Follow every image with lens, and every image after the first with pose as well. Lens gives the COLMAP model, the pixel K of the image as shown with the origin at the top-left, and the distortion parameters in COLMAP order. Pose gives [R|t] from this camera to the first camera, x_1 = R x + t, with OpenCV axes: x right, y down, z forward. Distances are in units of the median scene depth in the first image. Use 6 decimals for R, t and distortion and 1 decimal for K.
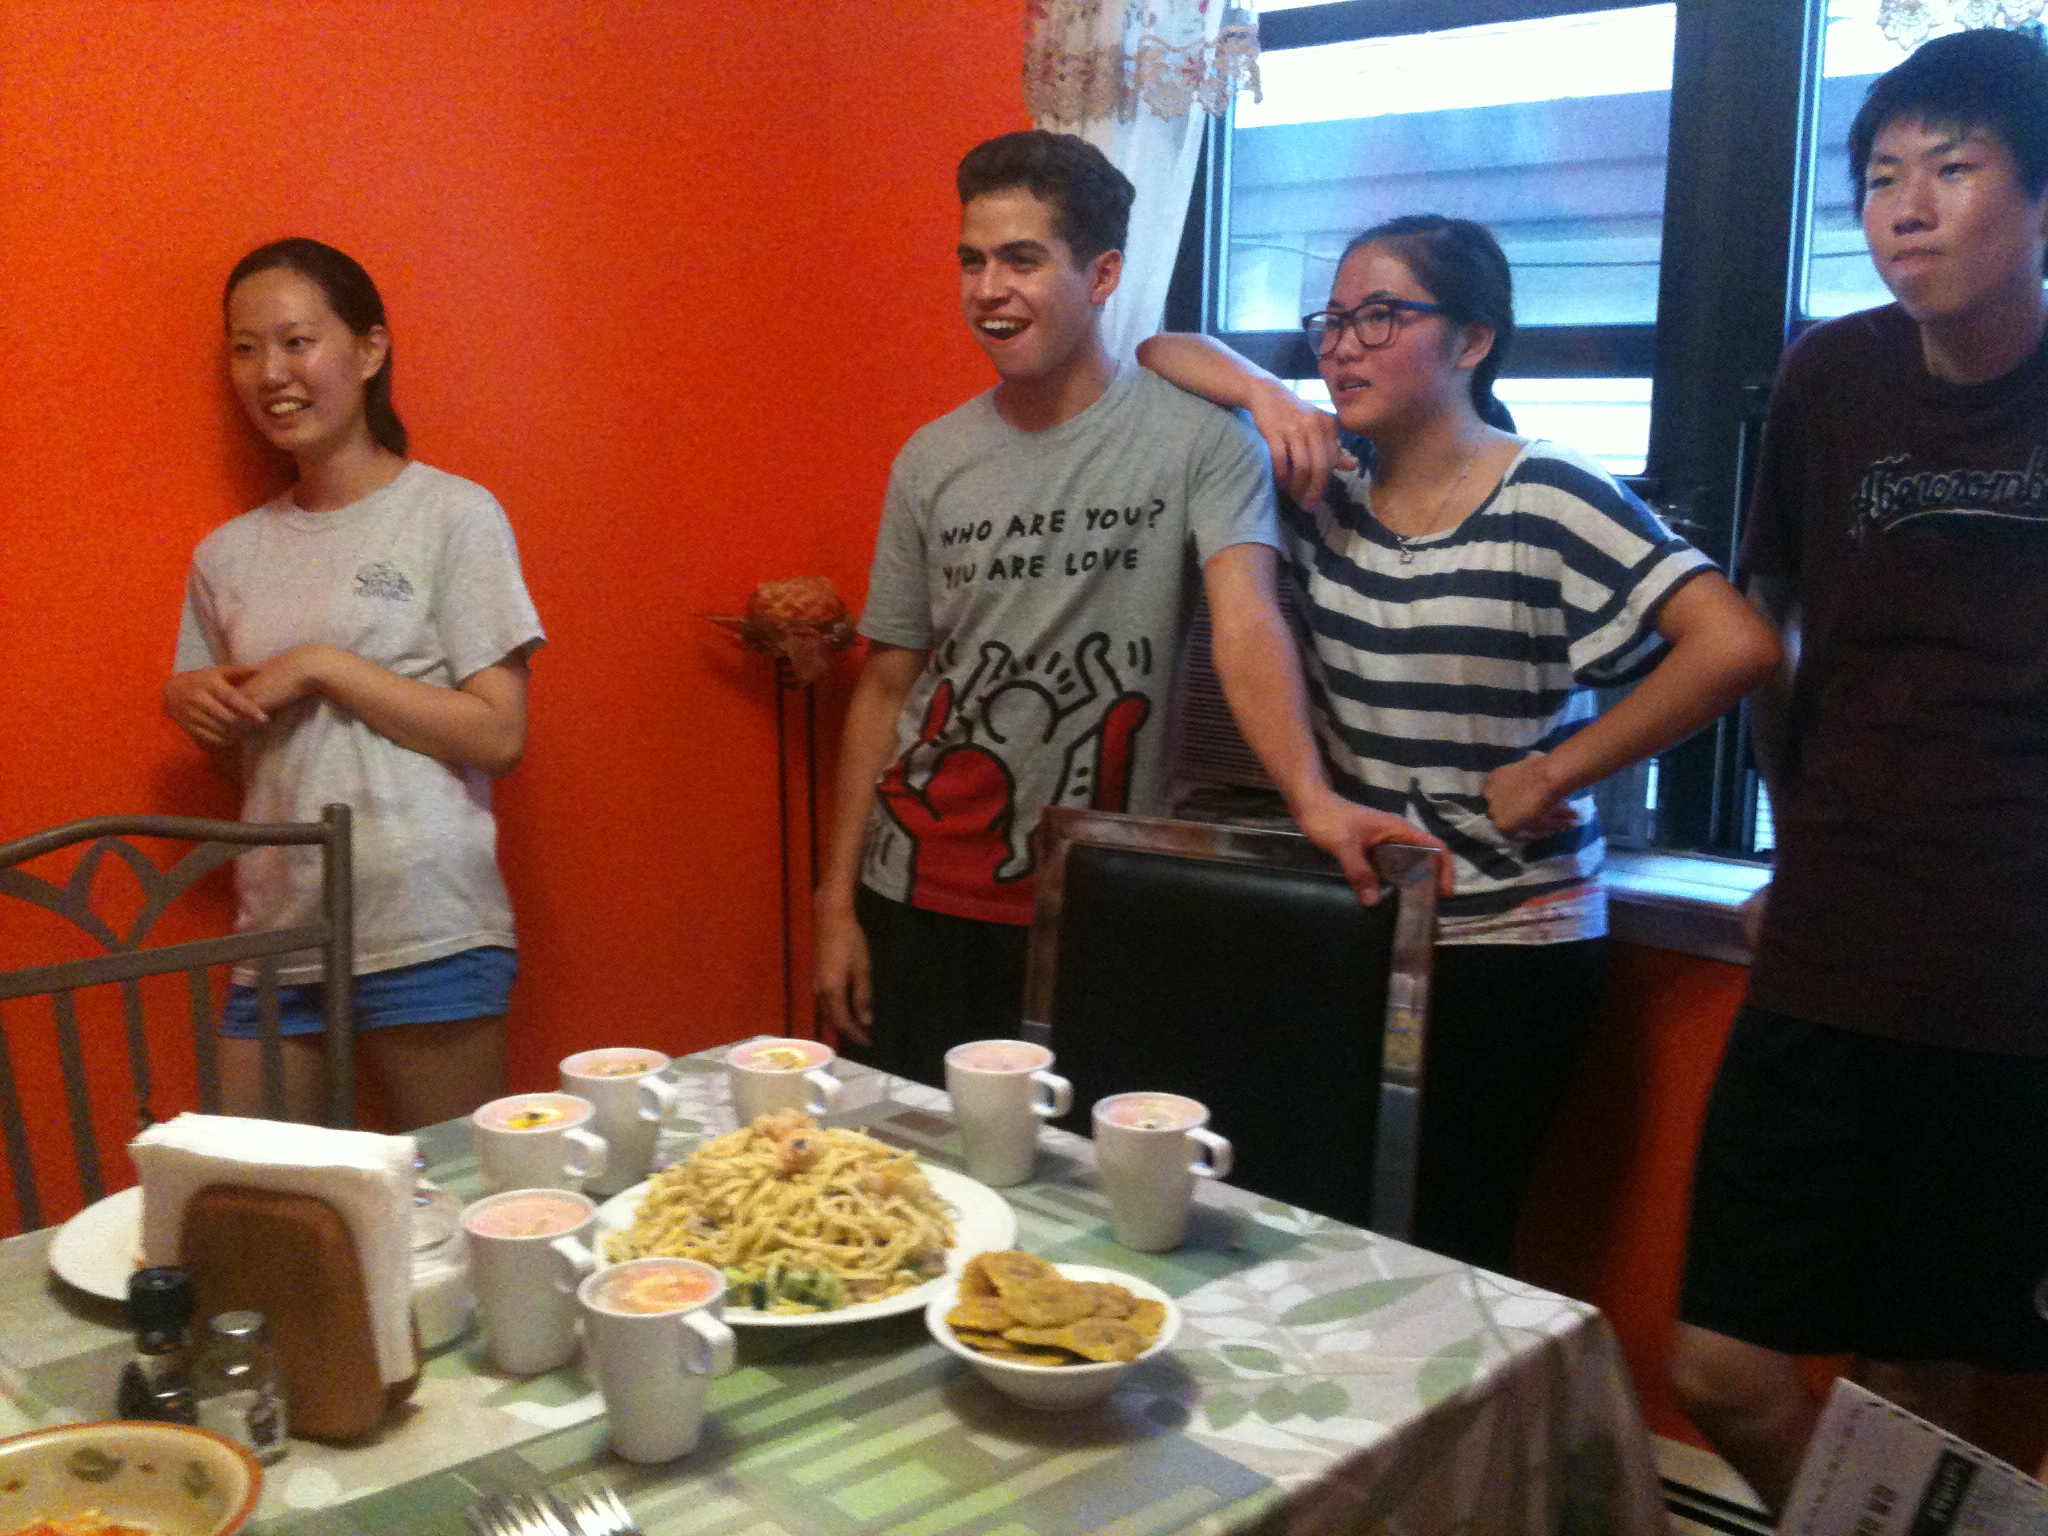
lens RADIAL K [[2168.6, 0, 1024.0], [0, 2168.6, 768.0], [0, 0, 1]] dist [0.004785, -0.036112]
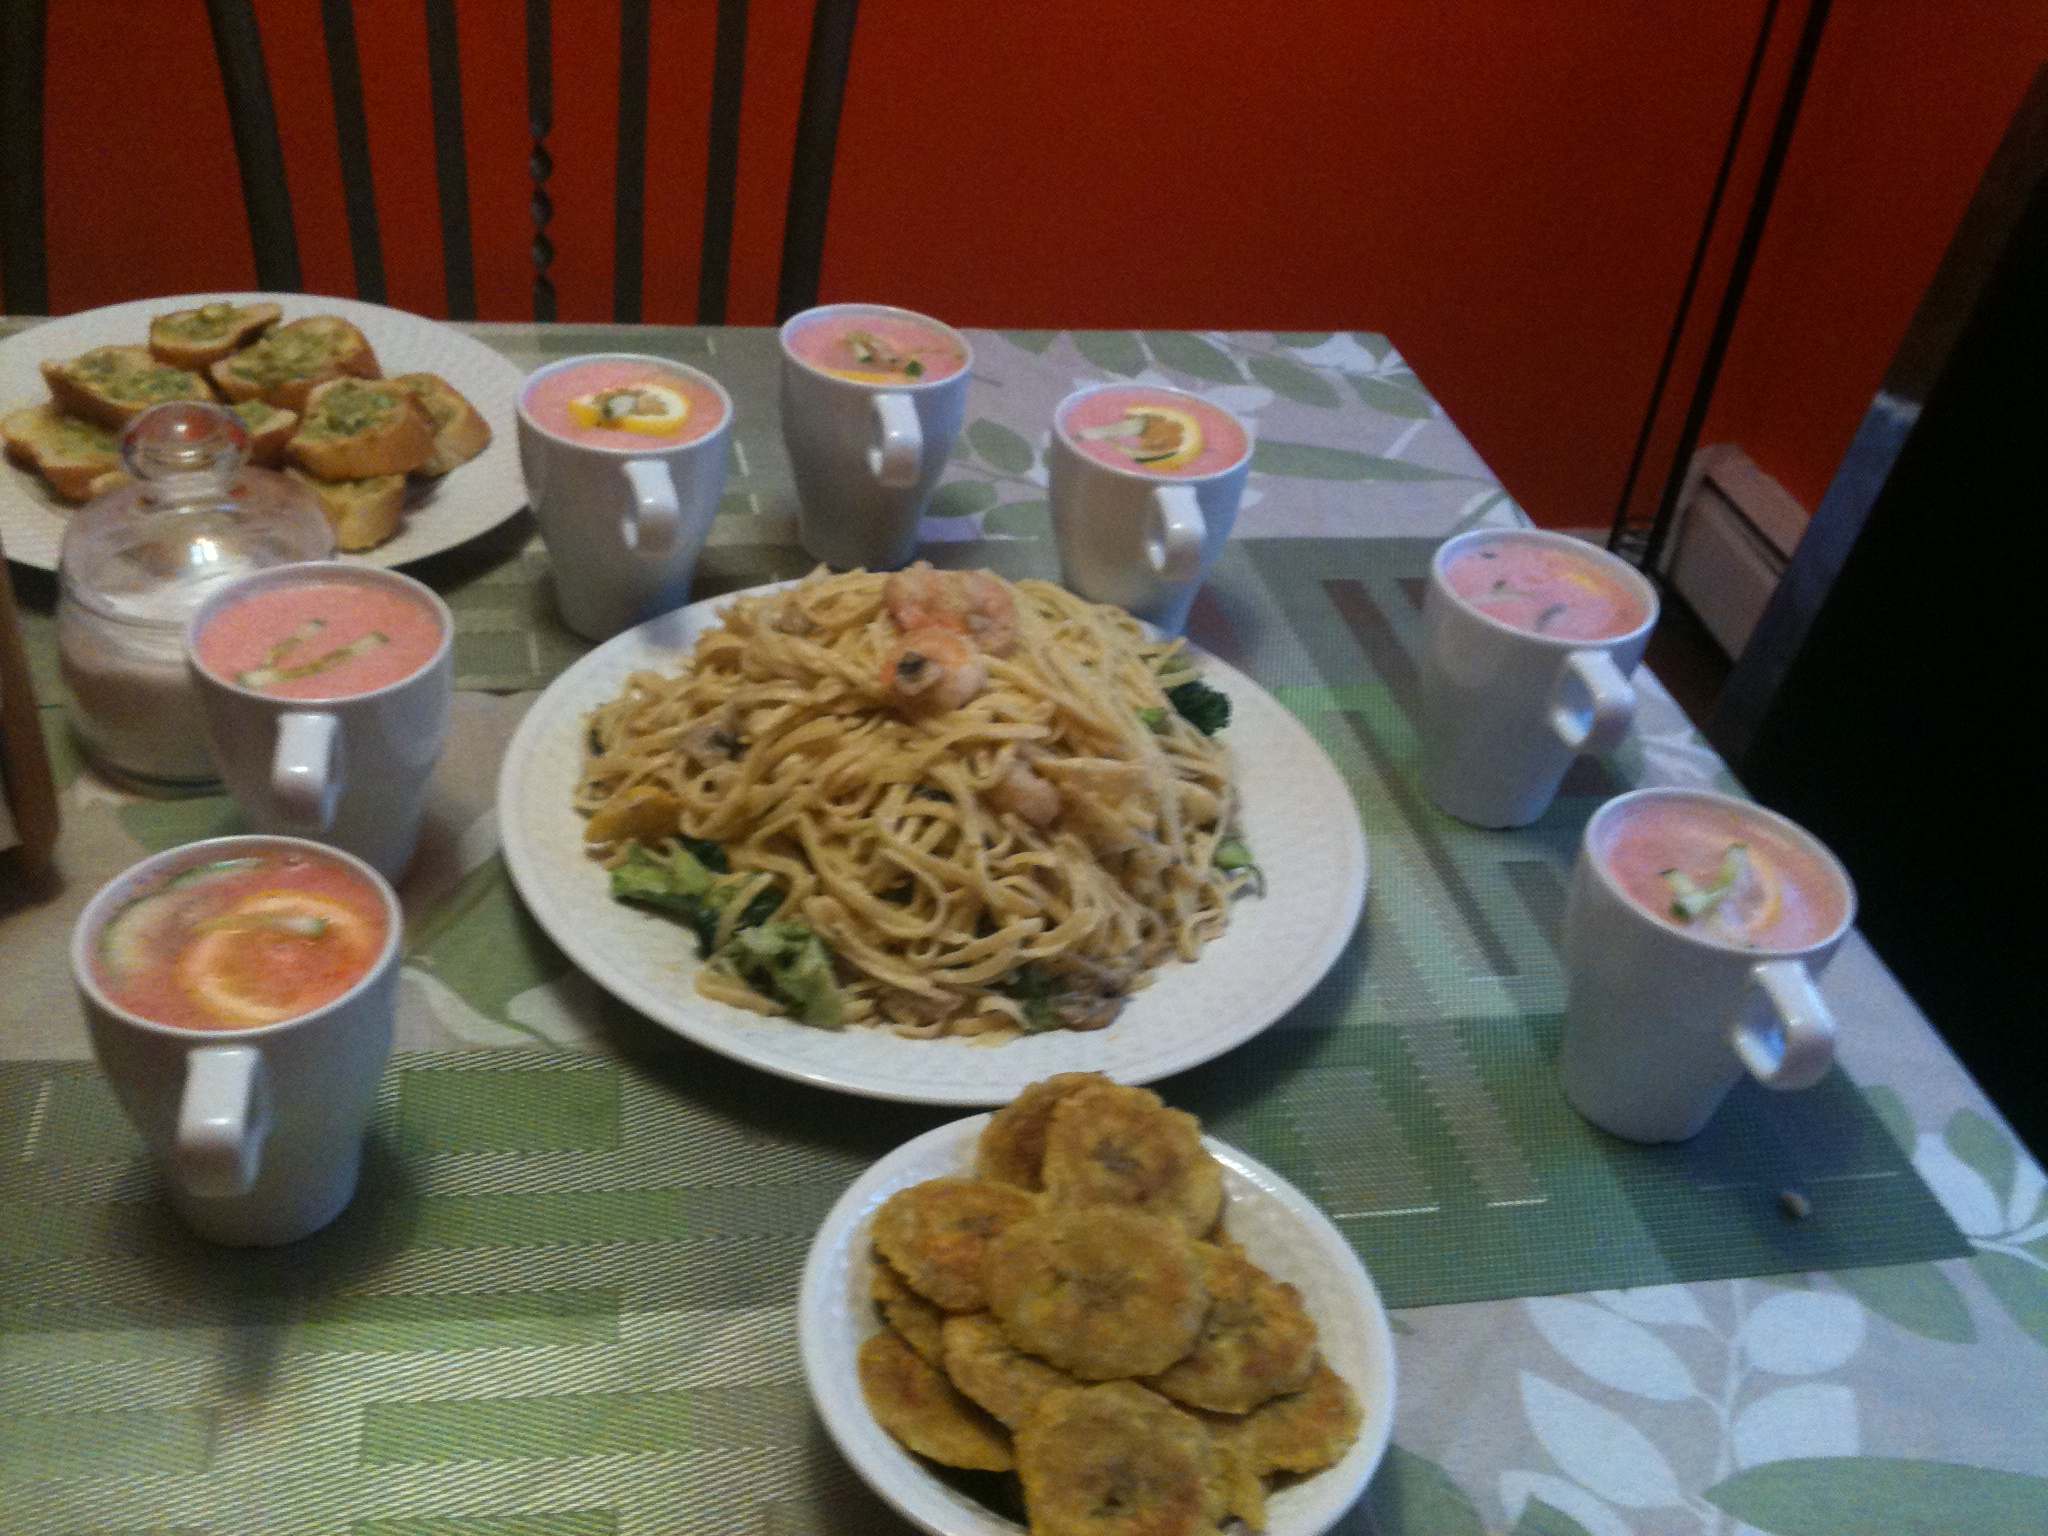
lens RADIAL K [[2168.6, 0, 1024.0], [0, 2168.6, 768.0], [0, 0, 1]] dist [0.004785, -0.036112]
pose [[0.816535, 0.402022, -0.414305, 0.125918], [-0.192672, 0.866294, 0.460882, -0.032650], [0.544195, -0.296501, 0.784818, 0.643680]]
